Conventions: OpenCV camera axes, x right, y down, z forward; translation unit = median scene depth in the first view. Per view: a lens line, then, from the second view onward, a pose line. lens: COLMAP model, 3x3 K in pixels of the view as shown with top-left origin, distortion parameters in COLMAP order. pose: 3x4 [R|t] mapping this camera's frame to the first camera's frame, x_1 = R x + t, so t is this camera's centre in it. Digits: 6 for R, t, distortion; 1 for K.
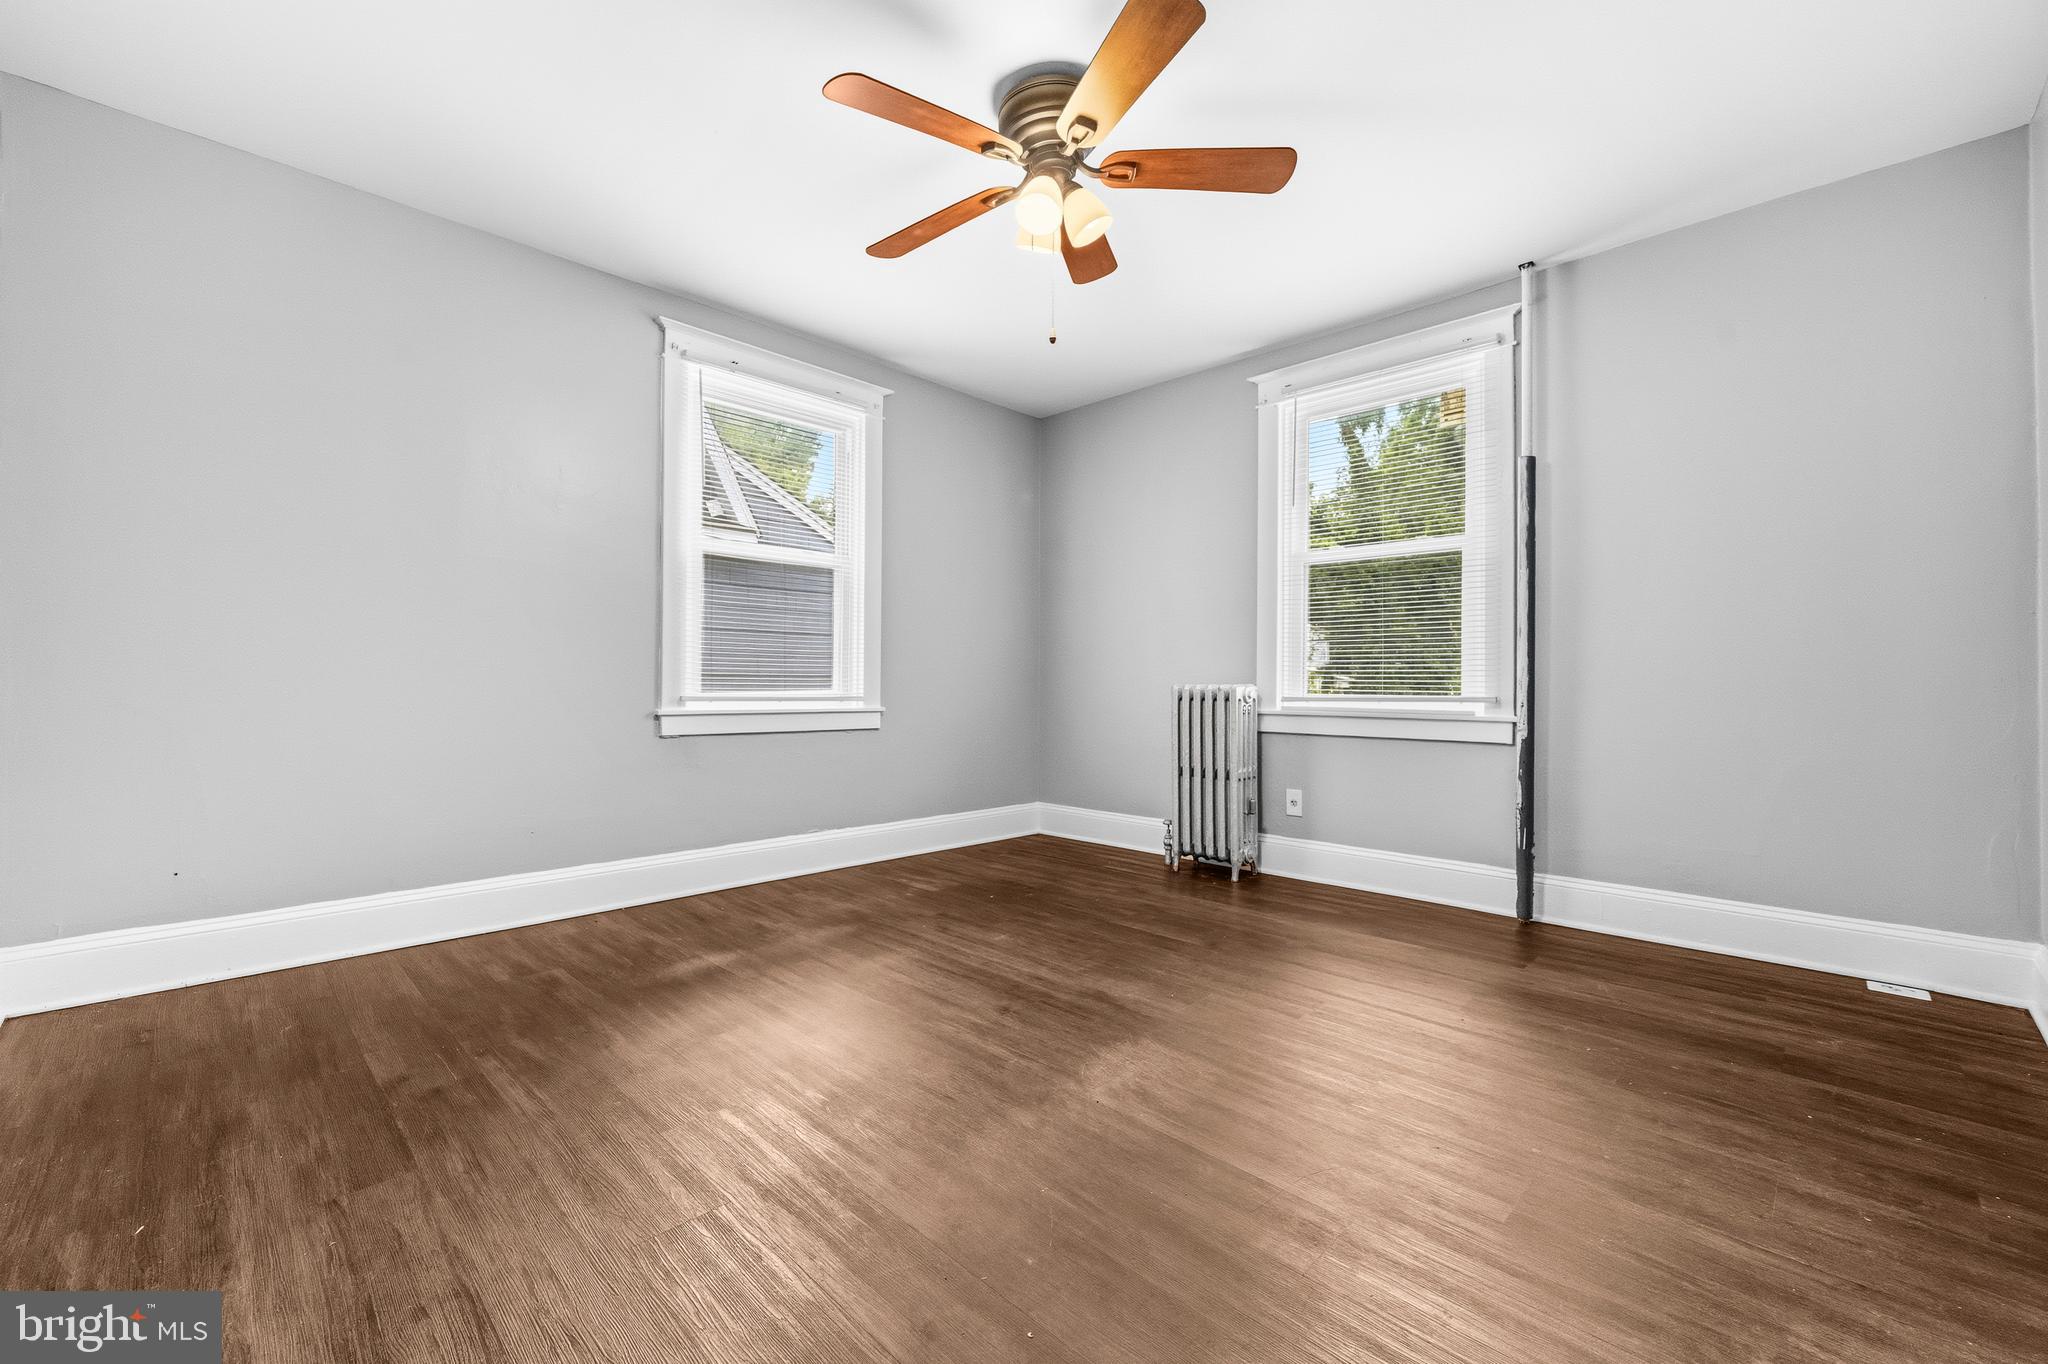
lens RADIAL K [[833.4, 0, 1024.0], [0, 833.4, 682.0], [0, 0, 1]] dist [0.000593, 0.000027]
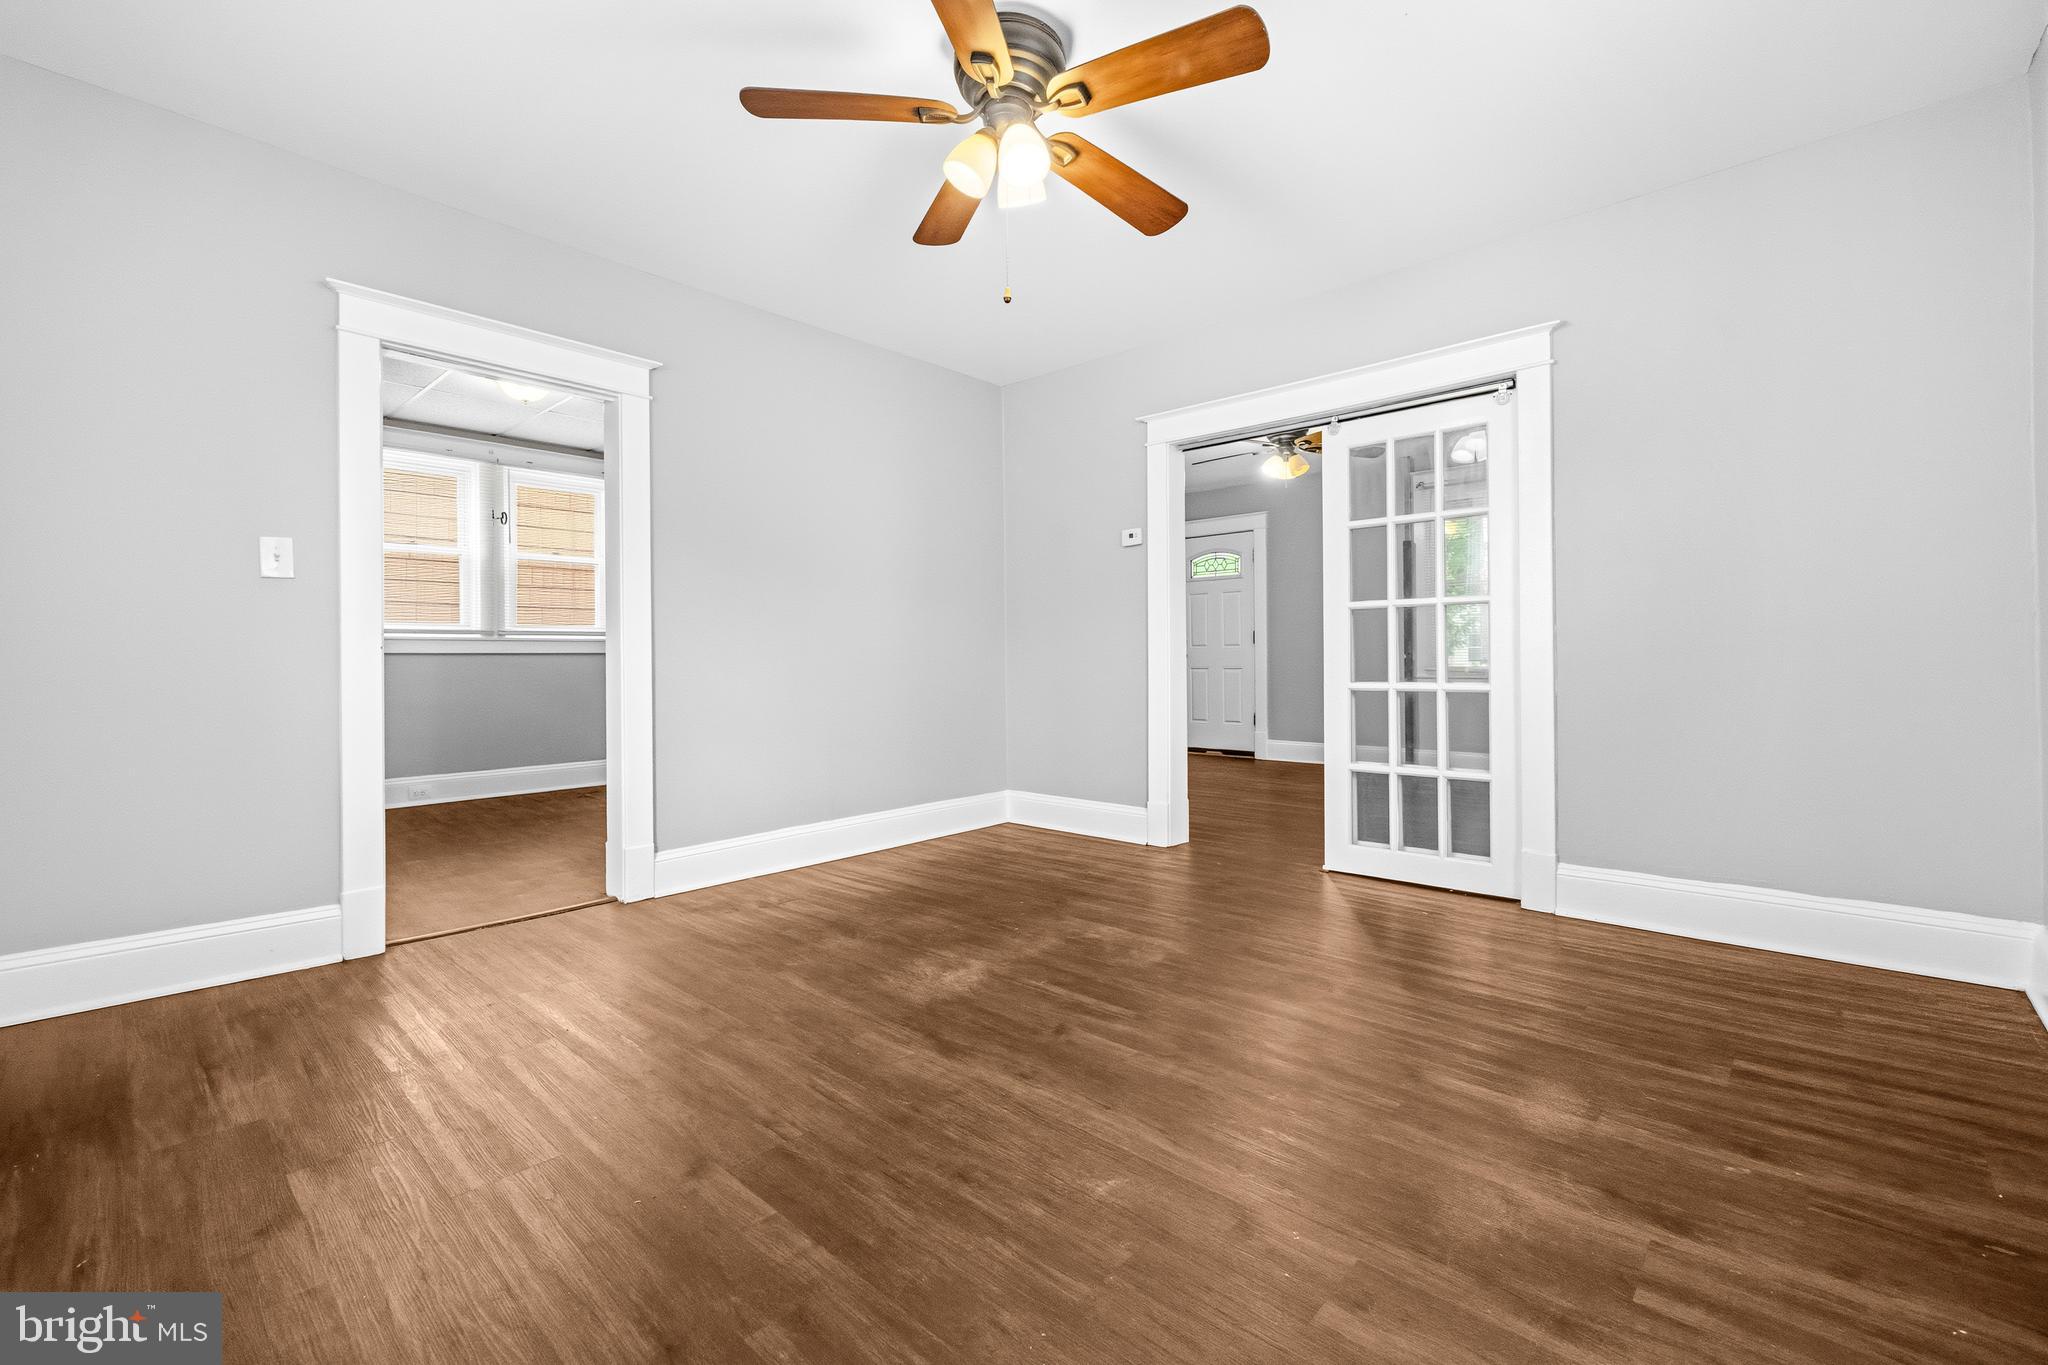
lens RADIAL K [[876.0, 0, 1017.0], [0, 876.0, 675.1], [0, 0, 1]] dist [0.000552, 0.000044]
pose [[-0.999610, 0.000380, -0.027932, 0.048884], [0.000220, 0.999984, 0.005734, 0.002873], [0.027934, 0.005725, -0.999593, 1.893592]]
